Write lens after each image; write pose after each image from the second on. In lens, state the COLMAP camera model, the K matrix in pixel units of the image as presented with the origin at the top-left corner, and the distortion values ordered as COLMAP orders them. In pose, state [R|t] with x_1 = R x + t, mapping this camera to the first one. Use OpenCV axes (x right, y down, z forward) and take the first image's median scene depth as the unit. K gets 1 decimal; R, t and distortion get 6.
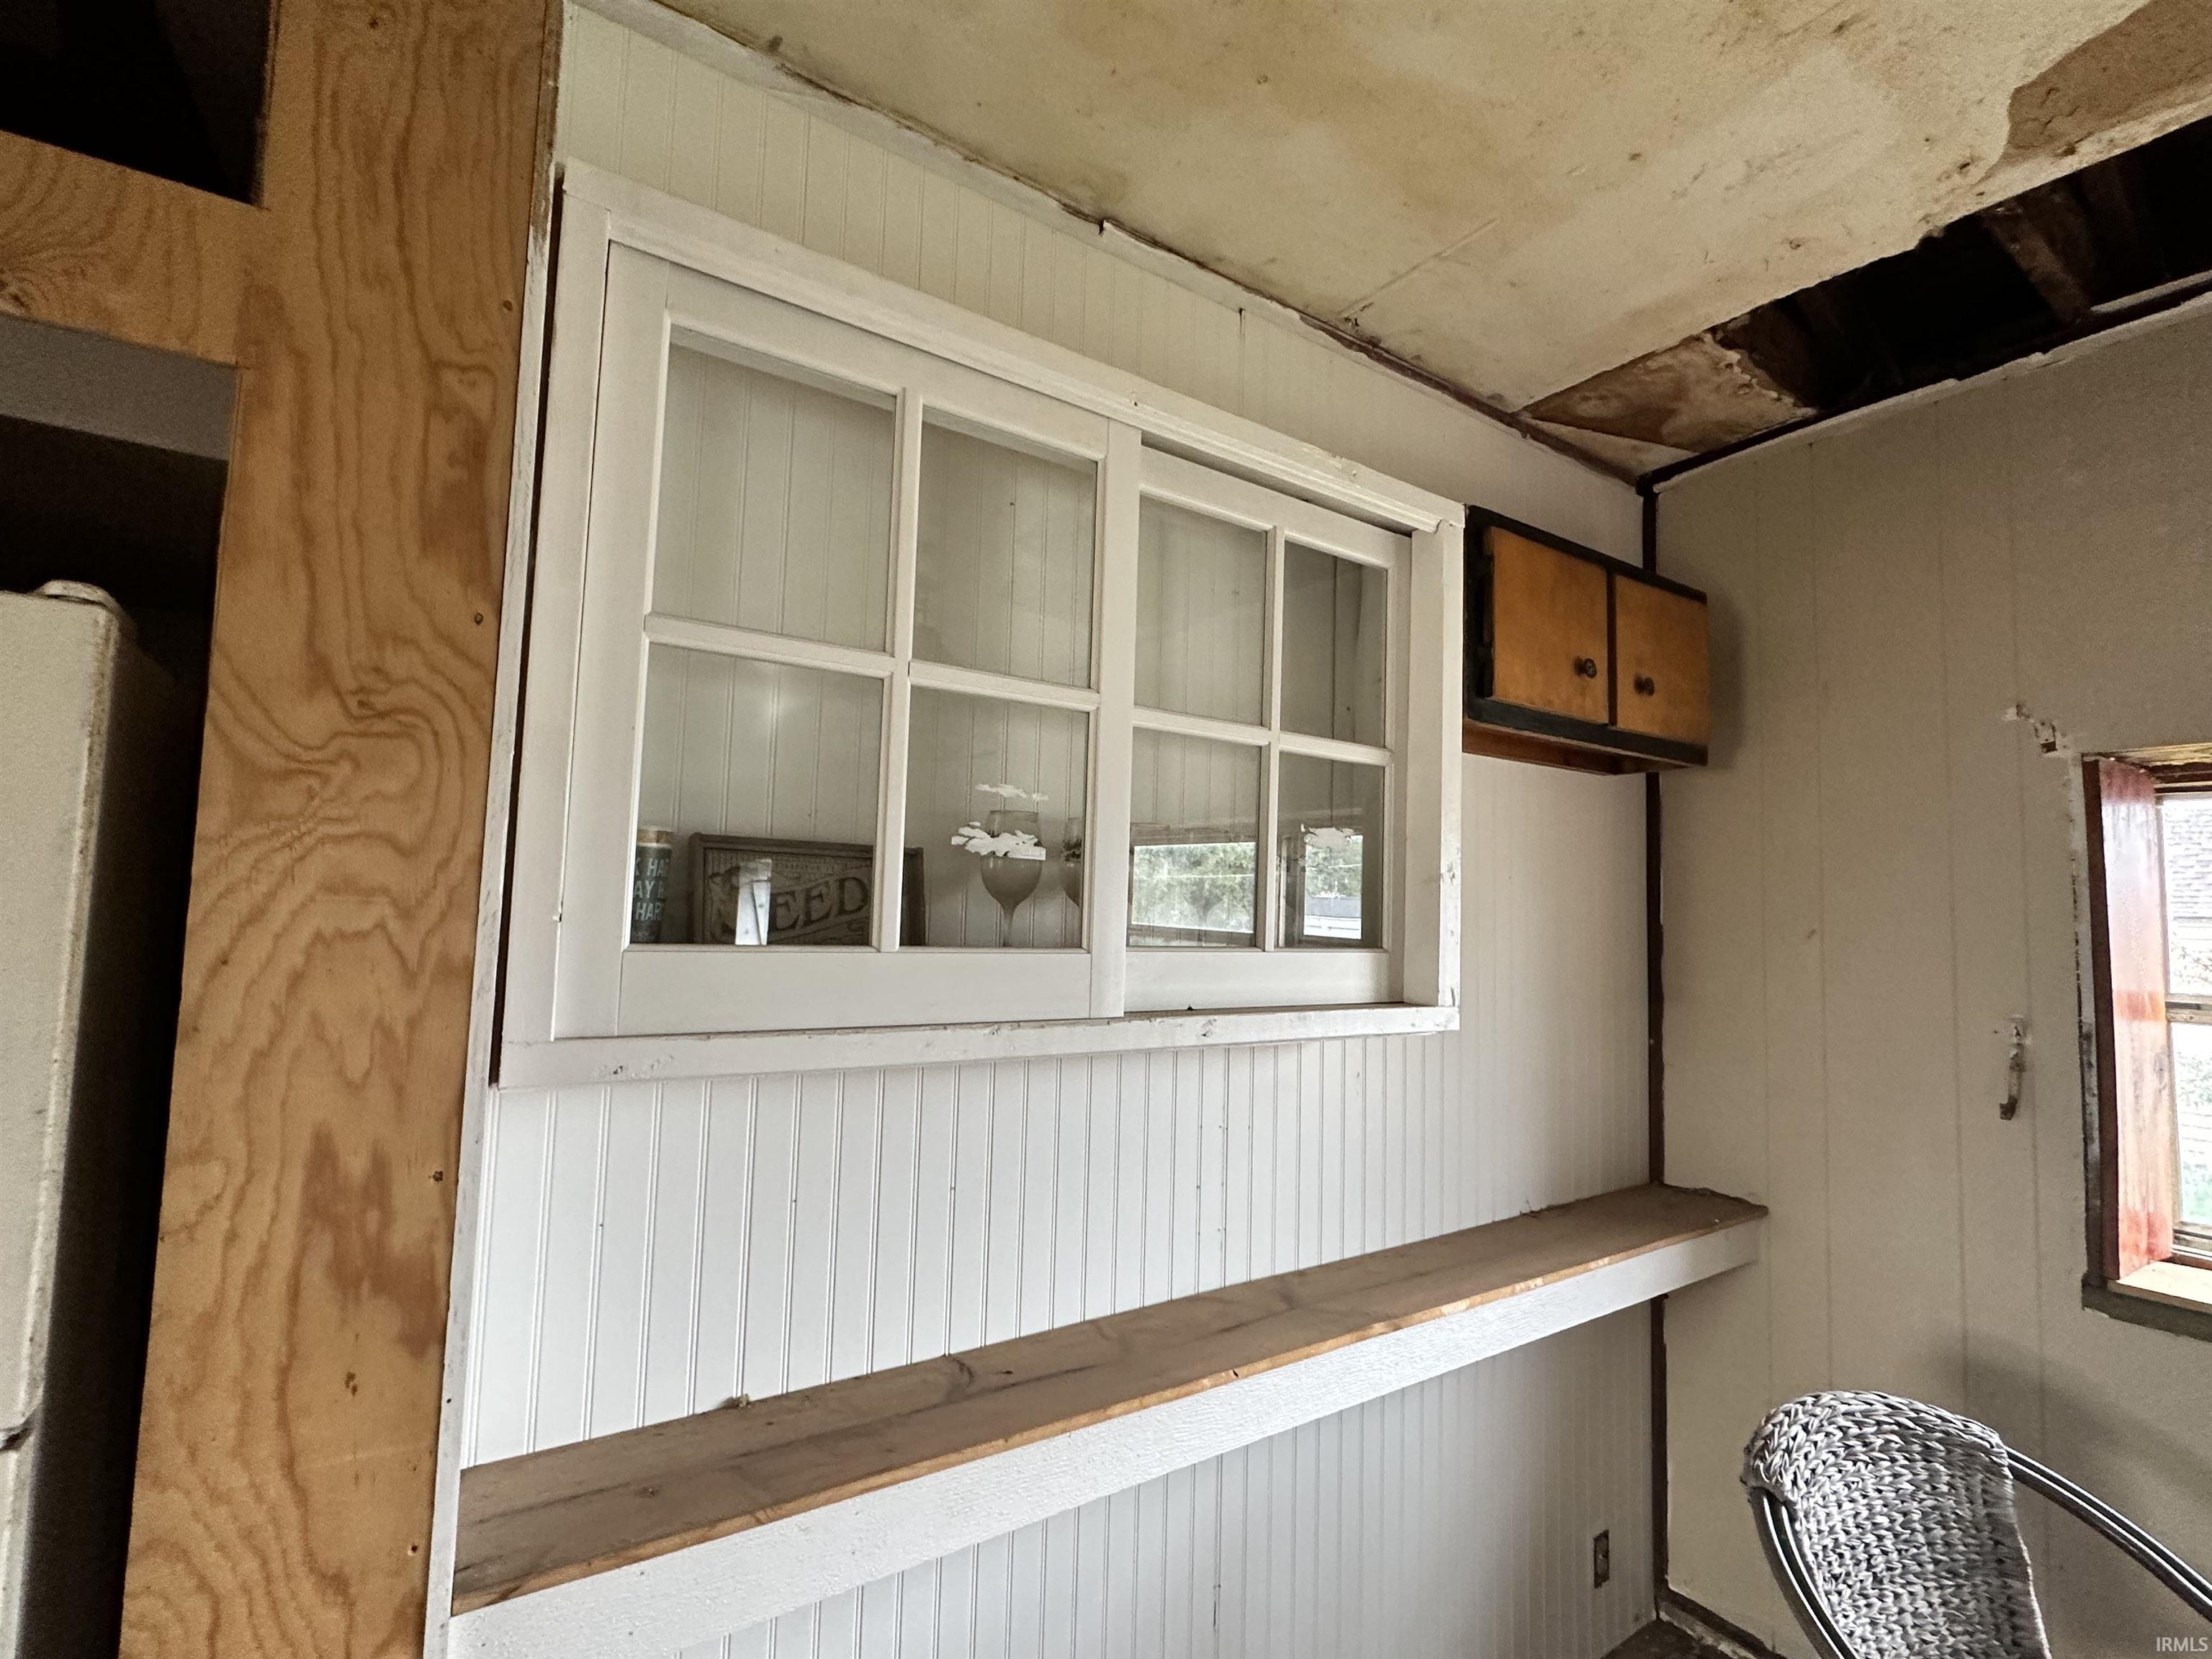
lens RADIAL K [[1029.0, 0, 1106.8], [0, 1029.0, 836.2], [0, 0, 1]] dist [-0.000935, 0.000089]
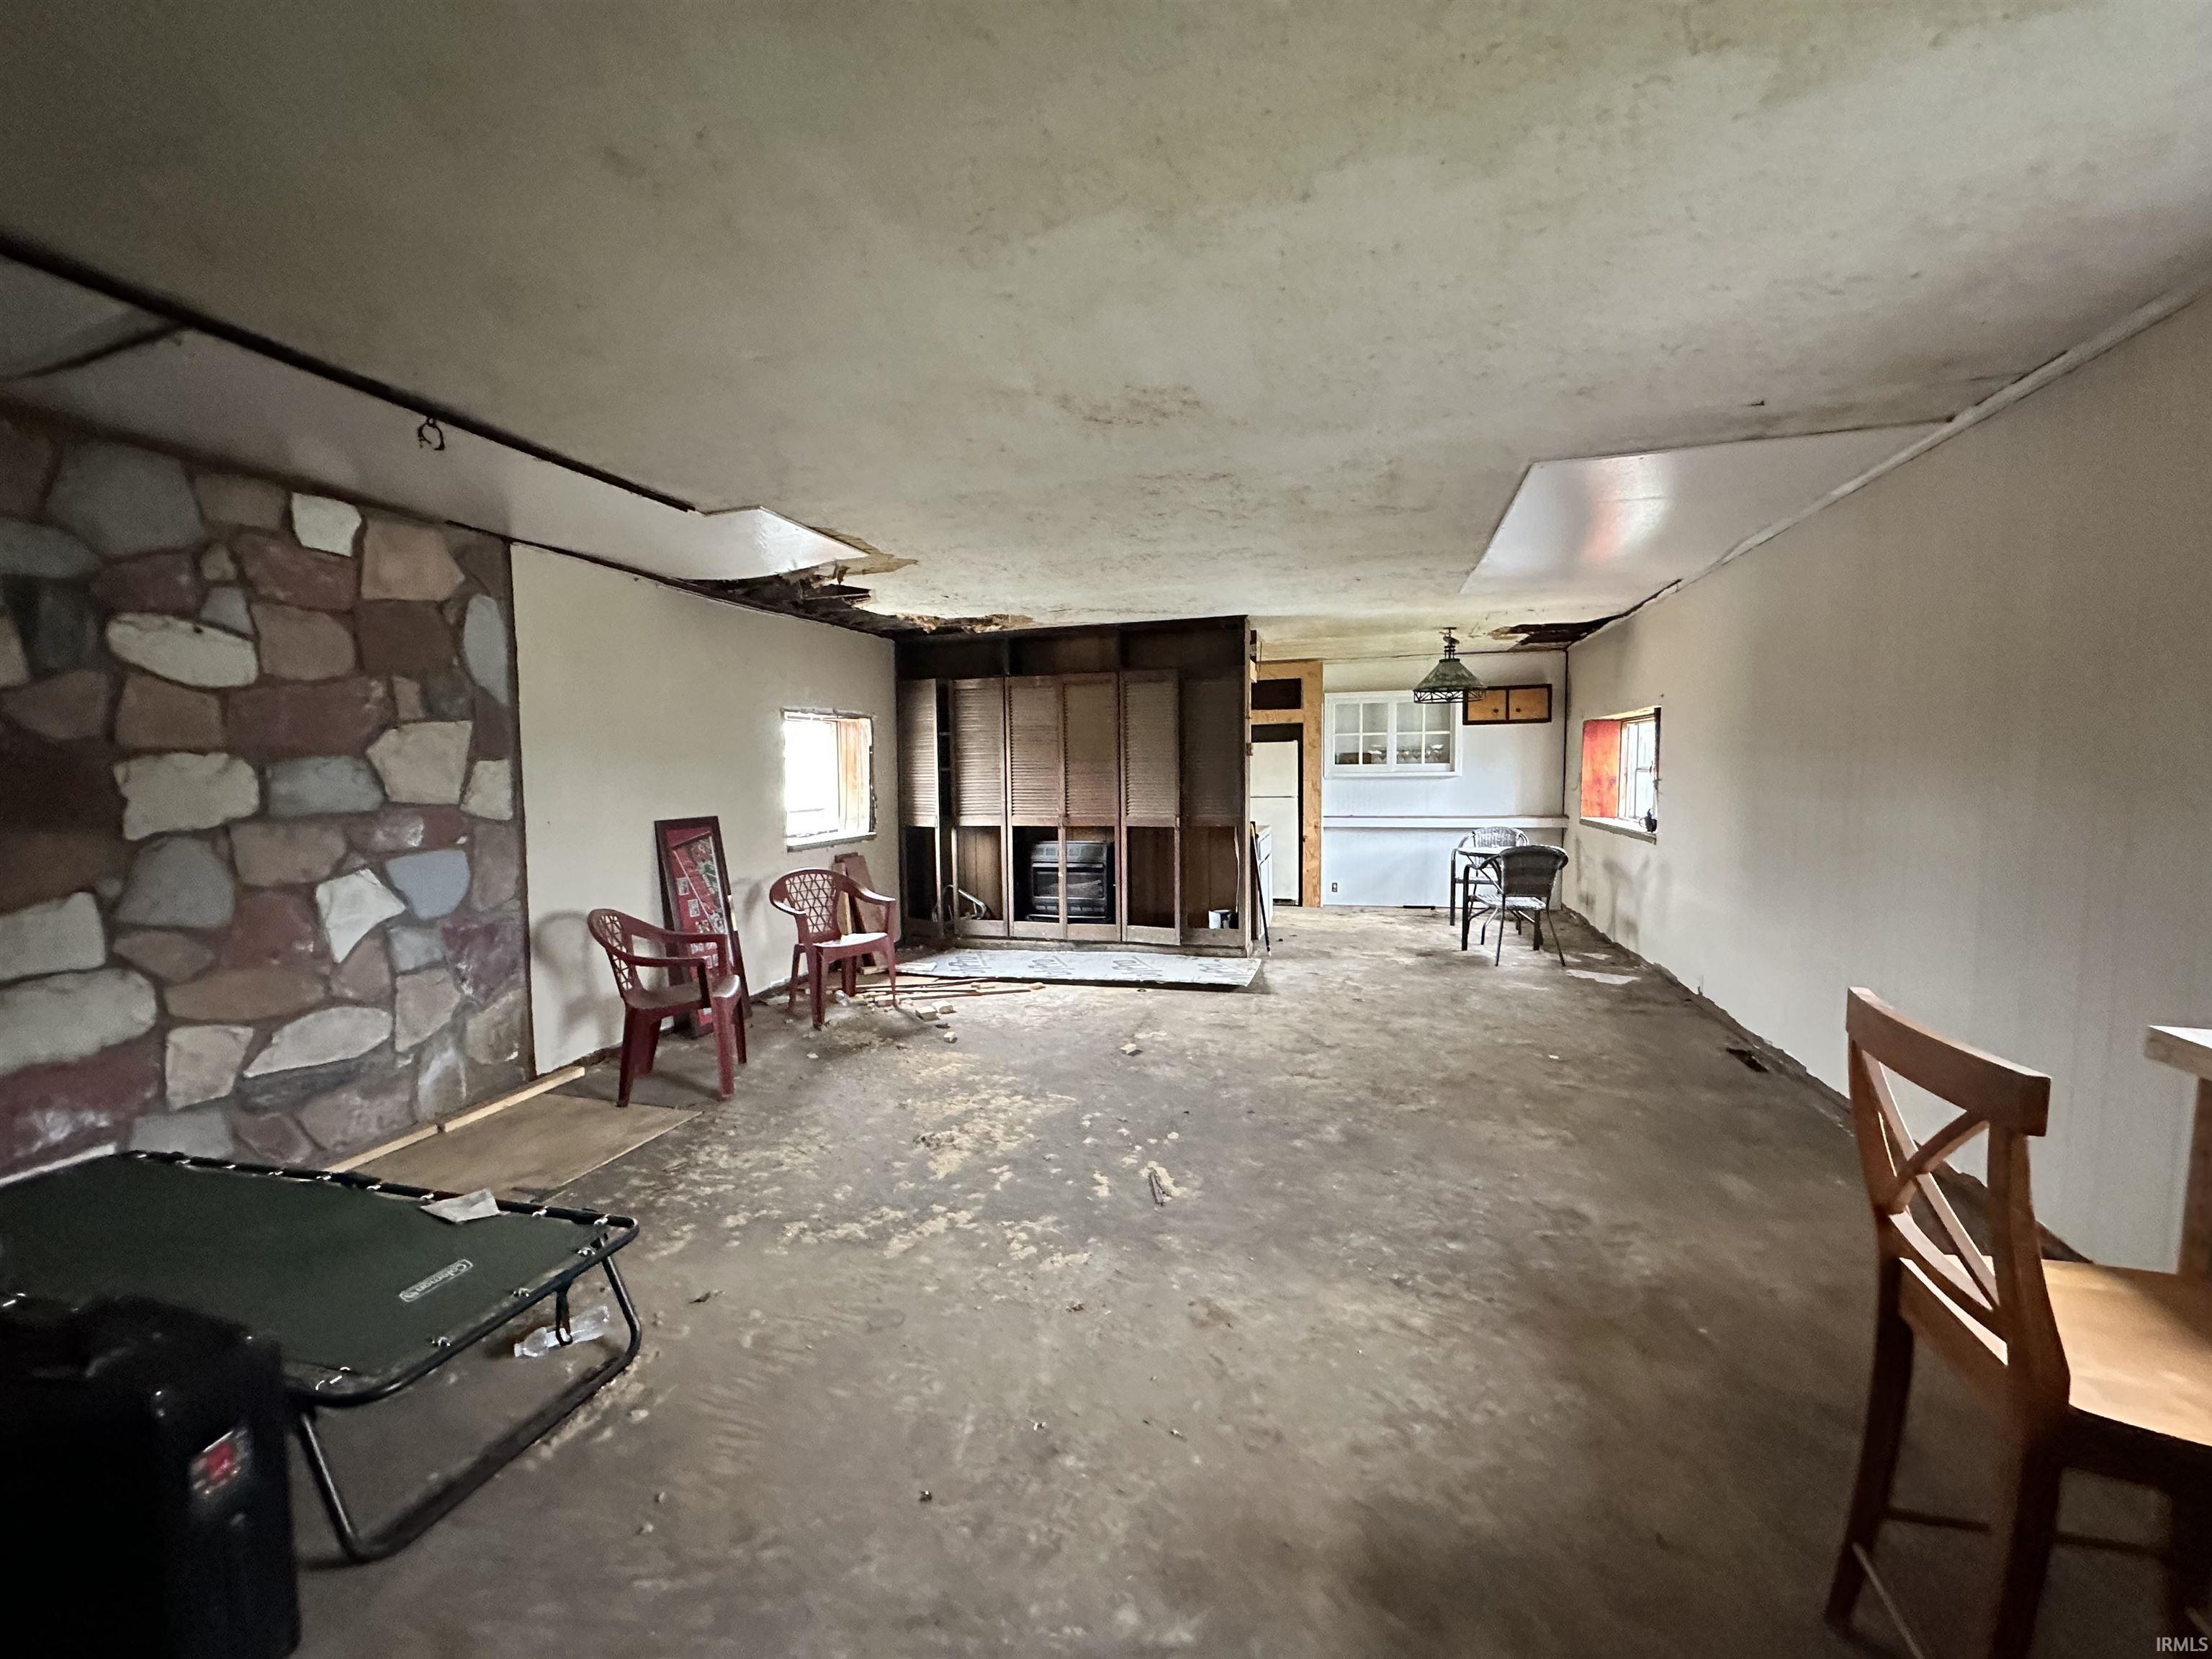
lens RADIAL K [[876.6, 0, 1104.2], [0, 876.6, 832.0], [0, 0, 1]] dist [-0.002653, 0.000207]
pose [[0.643417, 0.018381, -0.765295, 4.409738], [0.090993, 0.990788, 0.100298, -0.293181], [0.760089, -0.134170, 0.635817, -5.939236]]
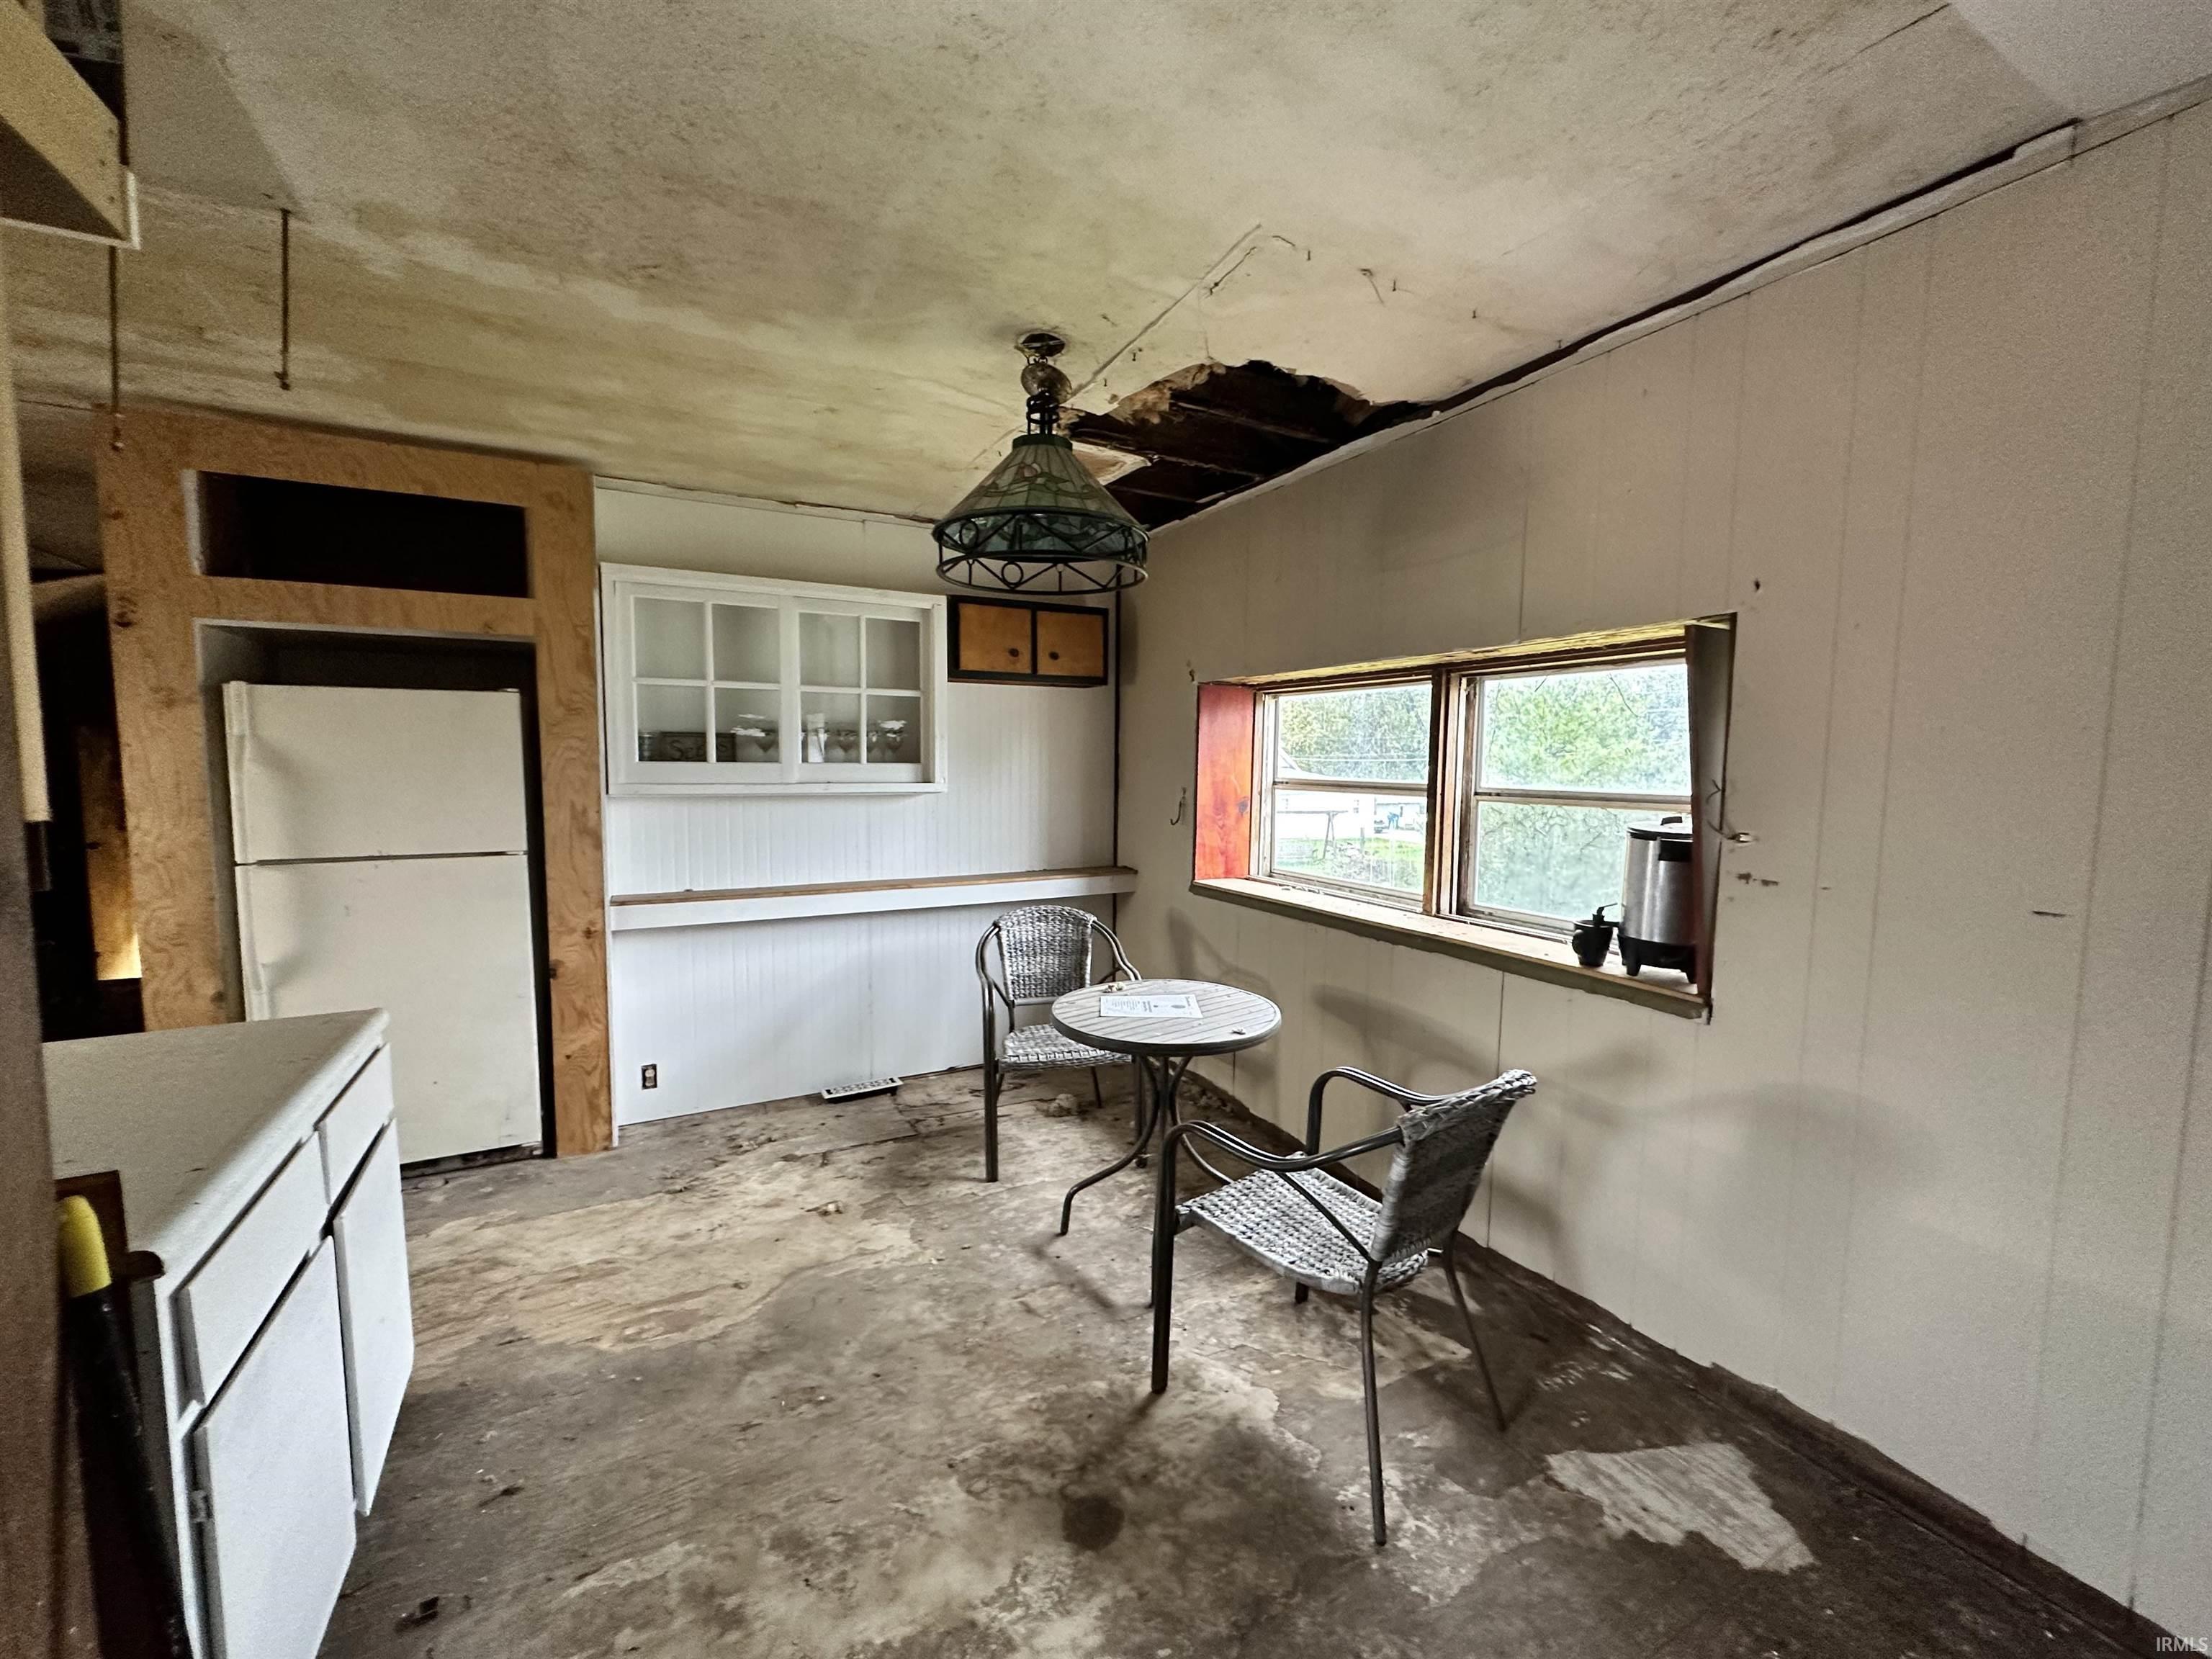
lens RADIAL K [[886.9, 0, 1100.1], [0, 886.9, 833.3], [0, 0, 1]] dist [-0.000333, 0.000047]
pose [[0.994130, -0.009062, -0.107812, 1.482088], [0.025999, 0.987296, 0.156749, -0.098126], [0.105022, -0.158632, 0.981736, -1.965662]]
